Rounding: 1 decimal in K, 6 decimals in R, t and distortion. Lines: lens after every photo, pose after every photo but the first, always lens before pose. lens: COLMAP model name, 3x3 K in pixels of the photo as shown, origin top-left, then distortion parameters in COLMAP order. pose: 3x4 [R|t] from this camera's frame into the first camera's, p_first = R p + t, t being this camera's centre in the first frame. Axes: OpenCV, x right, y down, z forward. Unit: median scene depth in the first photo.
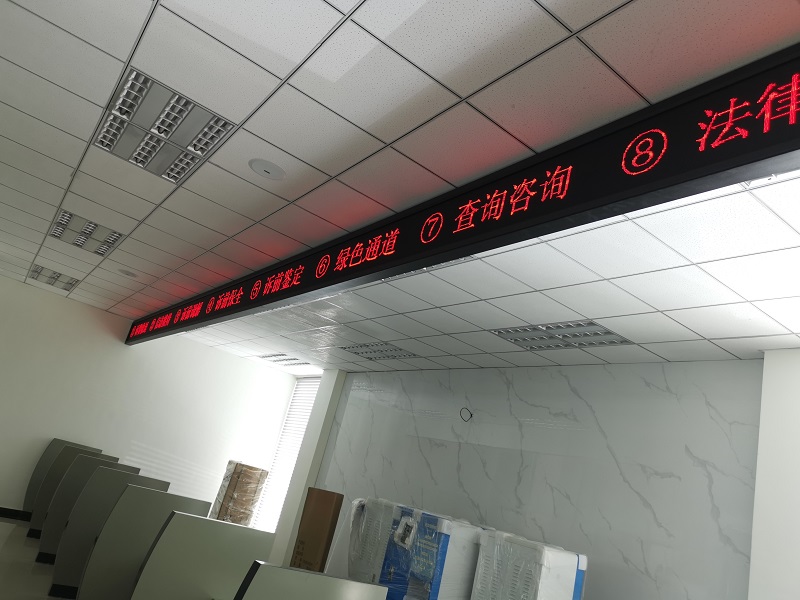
lens RADIAL K [[608.1, 0, 400.0], [0, 608.1, 300.0], [0, 0, 1]] dist [0.067844, -0.053813]
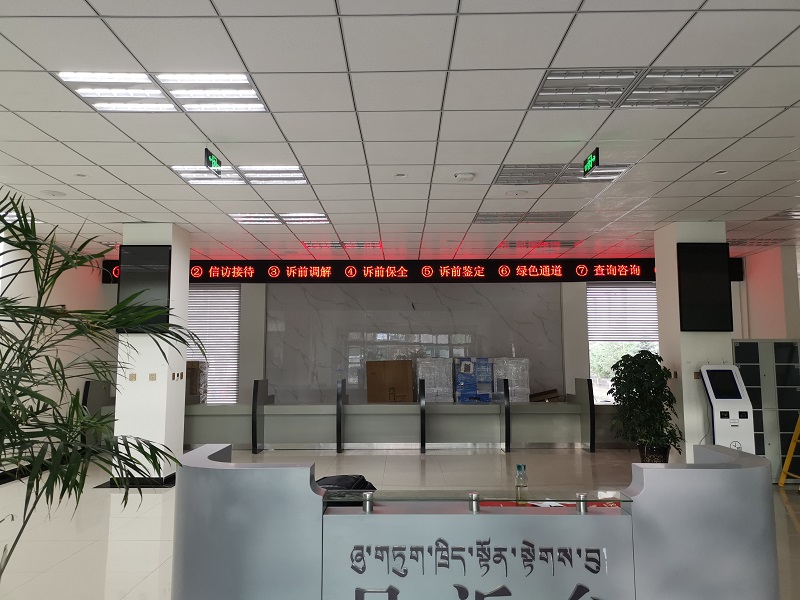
lens RADIAL K [[608.1, 0, 400.0], [0, 608.1, 300.0], [0, 0, 1]] dist [0.067844, -0.053813]
pose [[0.567490, -0.168347, 0.805986, -2.417680], [-0.111048, 0.954283, 0.277510, -0.592357], [-0.815857, -0.246987, 0.522852, 0.080078]]
